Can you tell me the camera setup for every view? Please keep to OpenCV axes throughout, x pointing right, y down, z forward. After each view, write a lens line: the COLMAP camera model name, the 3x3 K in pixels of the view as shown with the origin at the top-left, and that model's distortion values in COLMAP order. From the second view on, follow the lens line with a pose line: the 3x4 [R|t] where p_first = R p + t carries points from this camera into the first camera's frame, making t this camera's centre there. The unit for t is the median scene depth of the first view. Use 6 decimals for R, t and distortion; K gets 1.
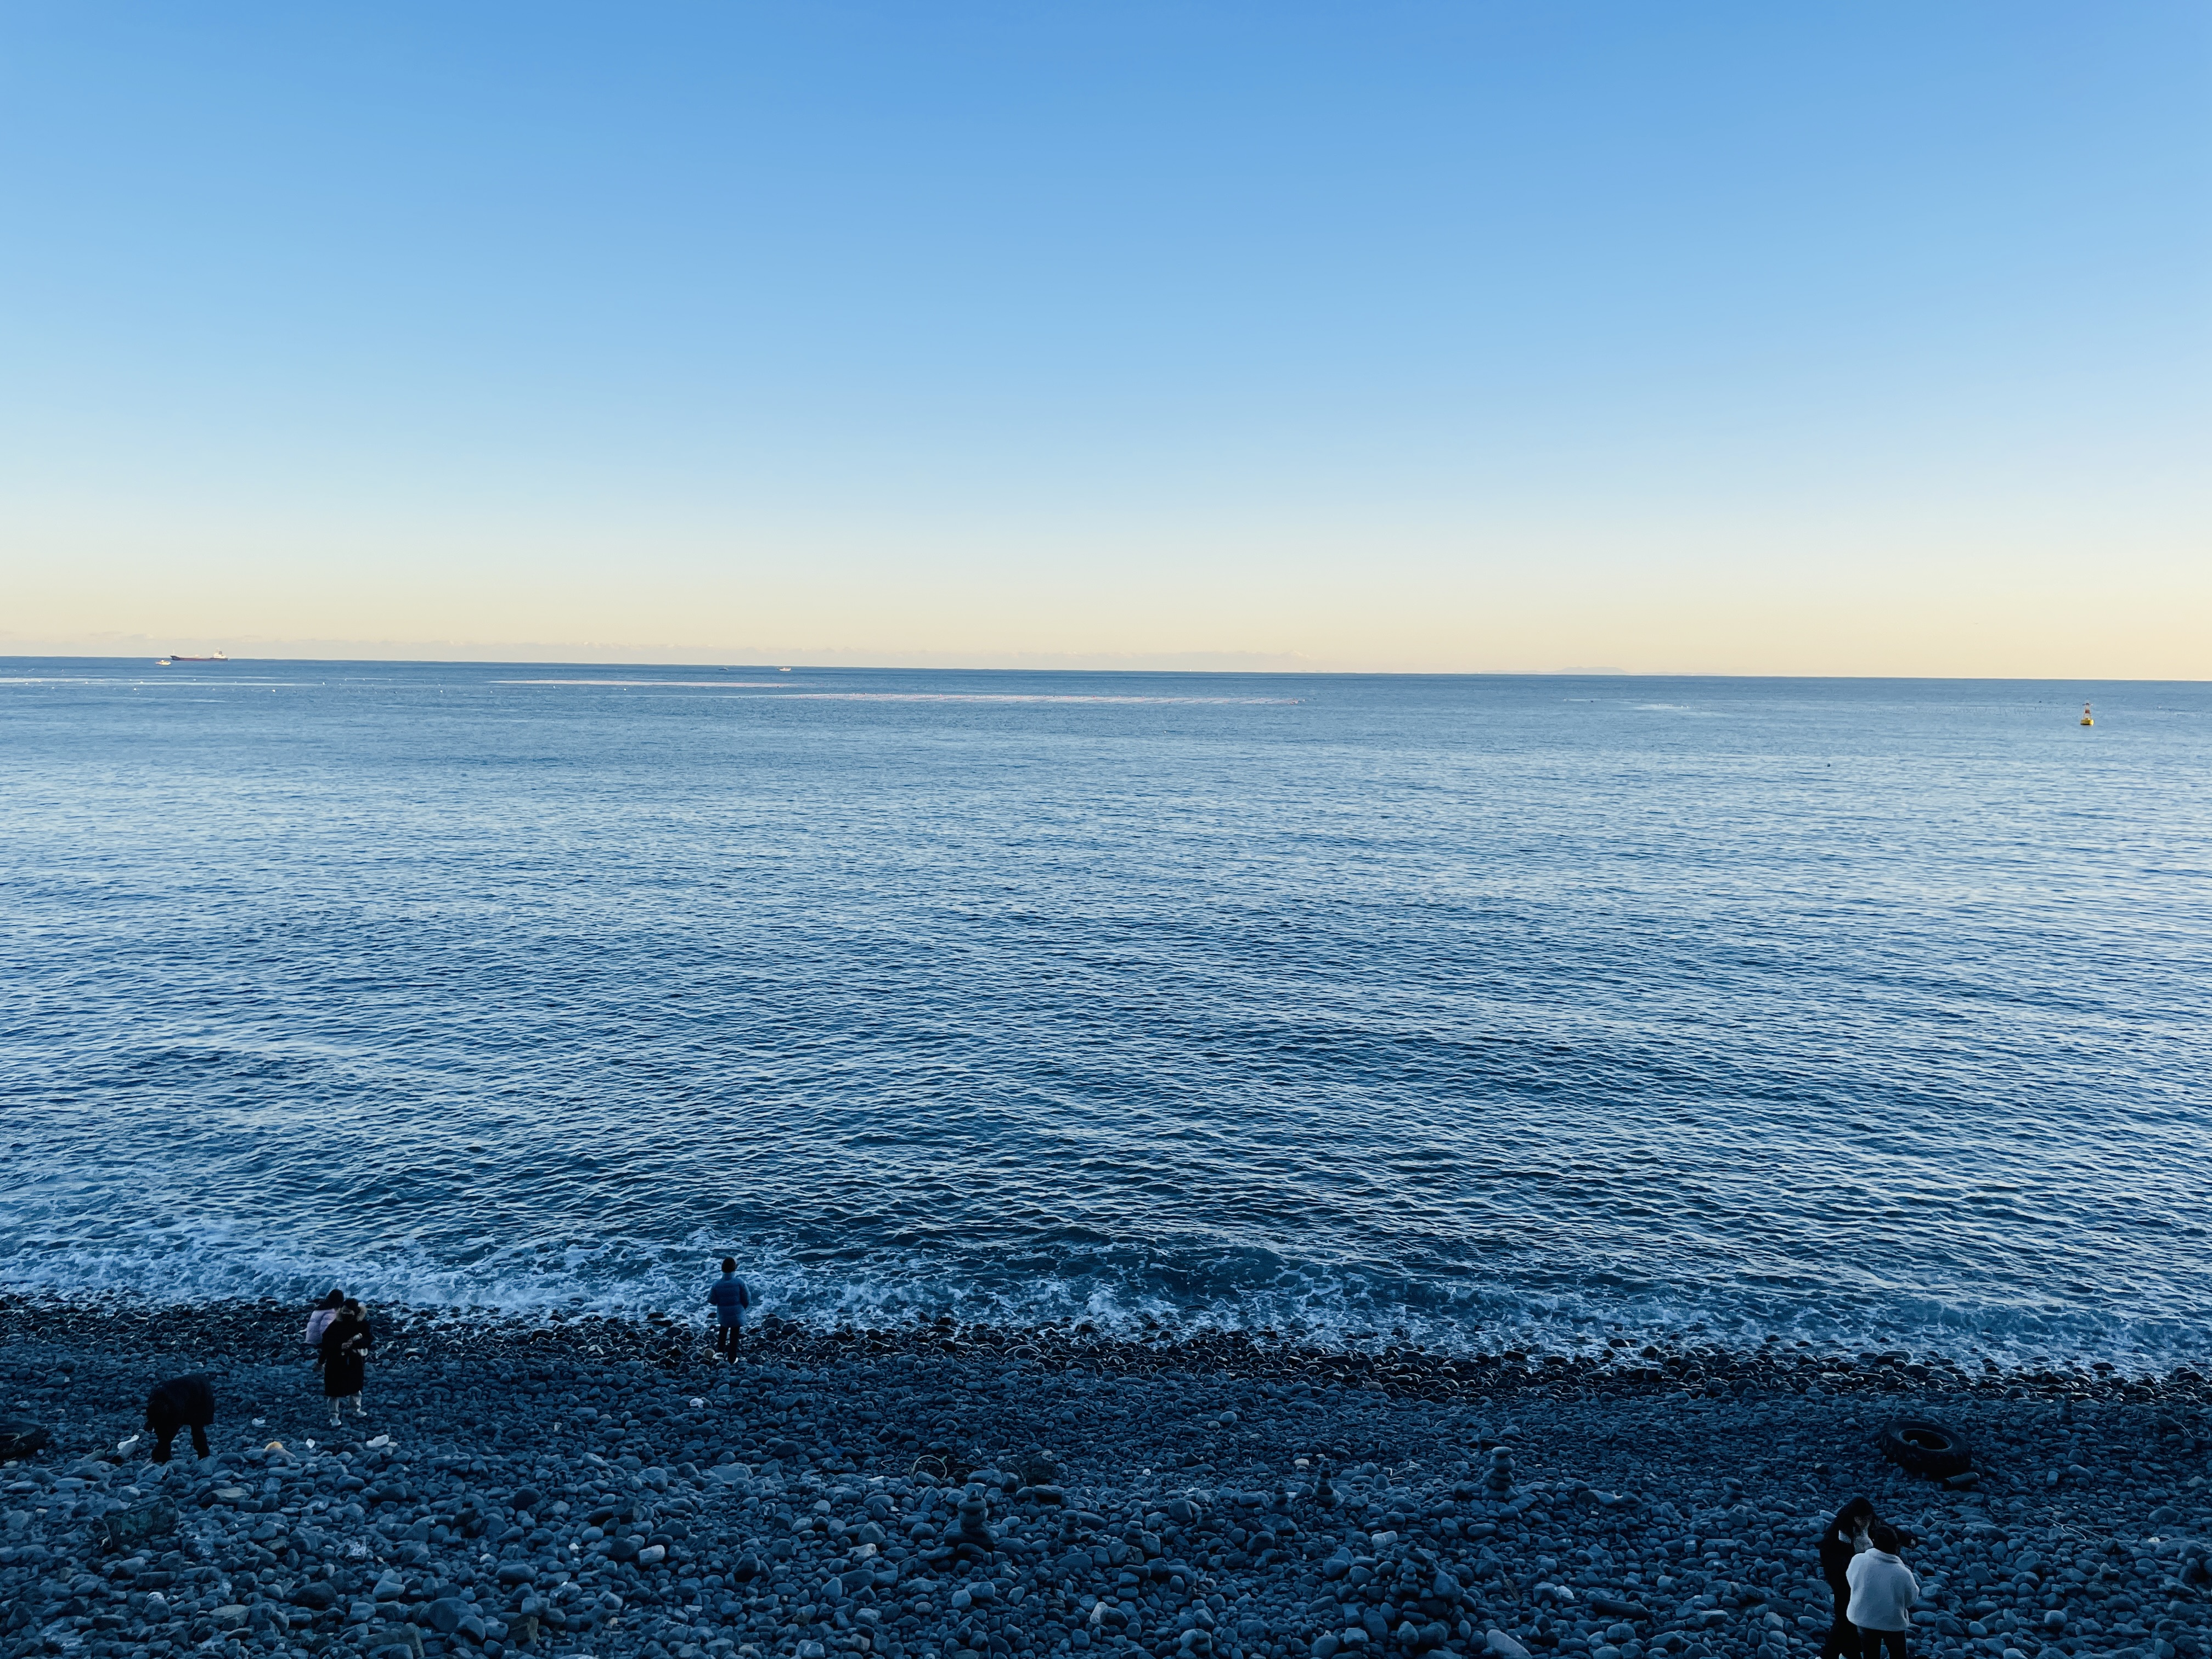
lens RADIAL K [[1670.5, 0, 1106.0], [0, 1670.5, 829.5], [0, 0, 1]] dist [0.098042, -0.118655]
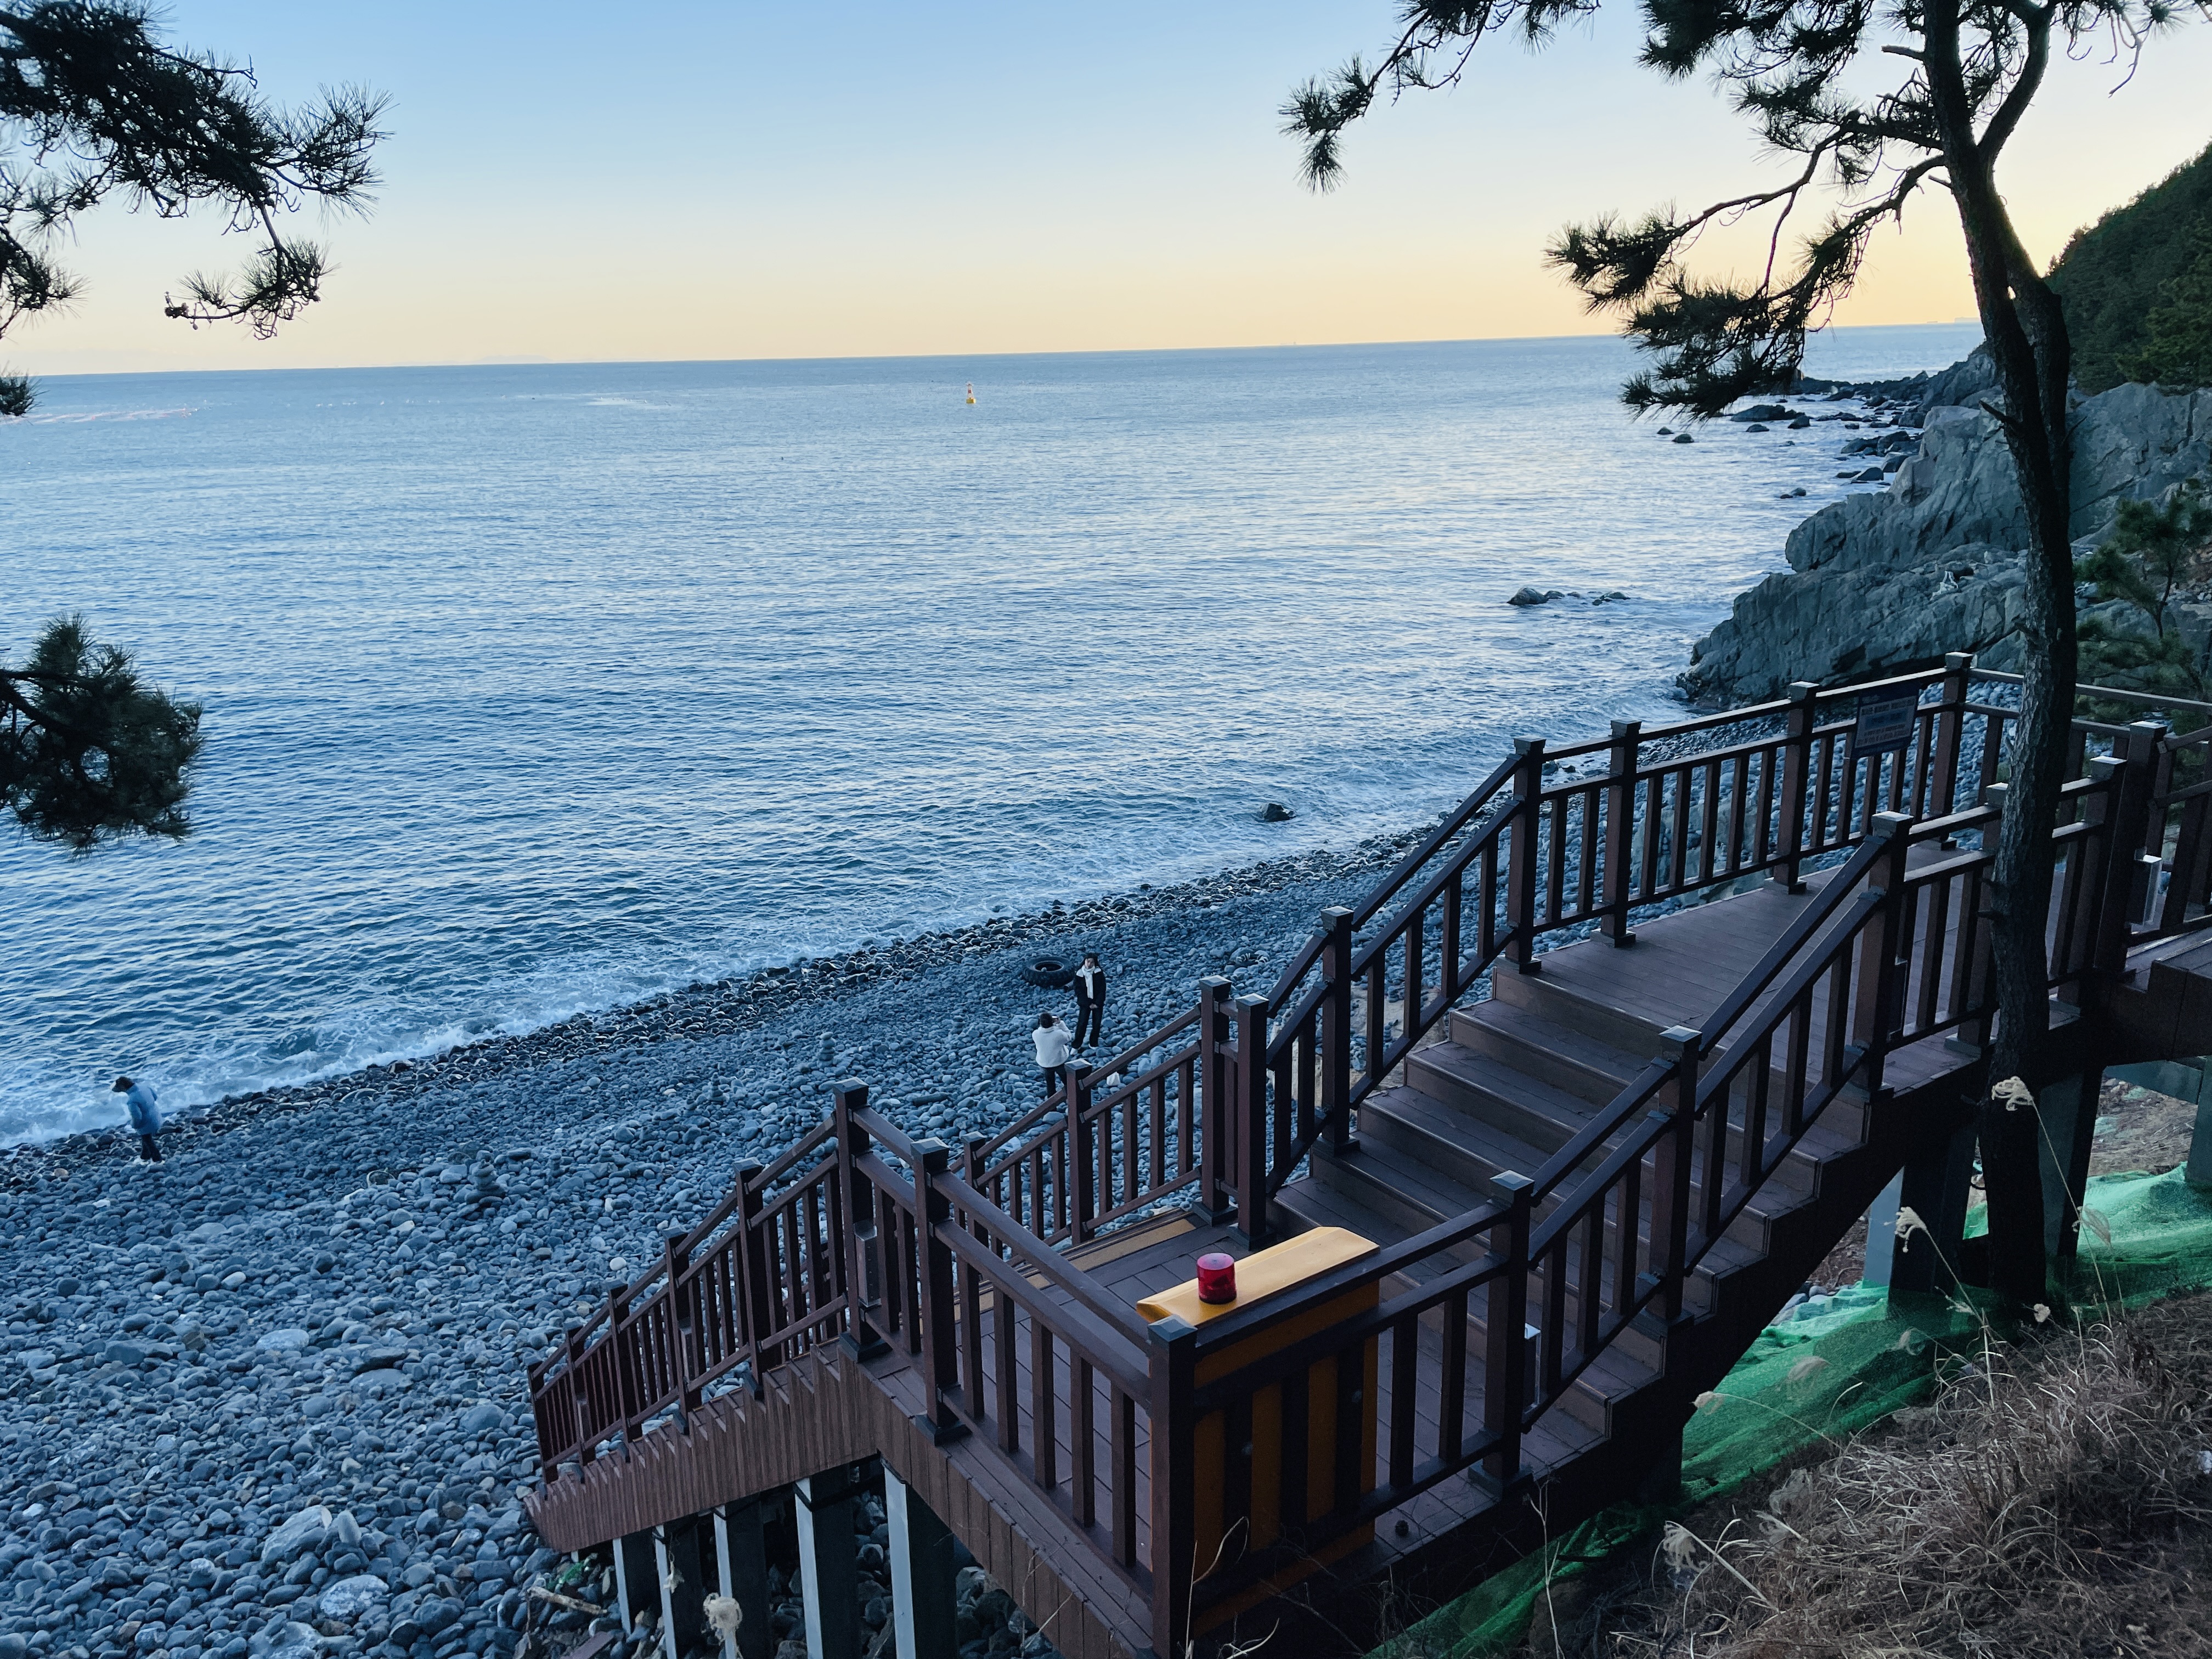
lens RADIAL K [[1670.5, 0, 1106.0], [0, 1670.5, 829.5], [0, 0, 1]] dist [0.098042, -0.118655]
pose [[0.821263, -0.189745, 0.538075, -0.332646], [0.092020, 0.974784, 0.203295, -0.082667], [-0.563081, -0.117445, 0.818014, -0.316929]]
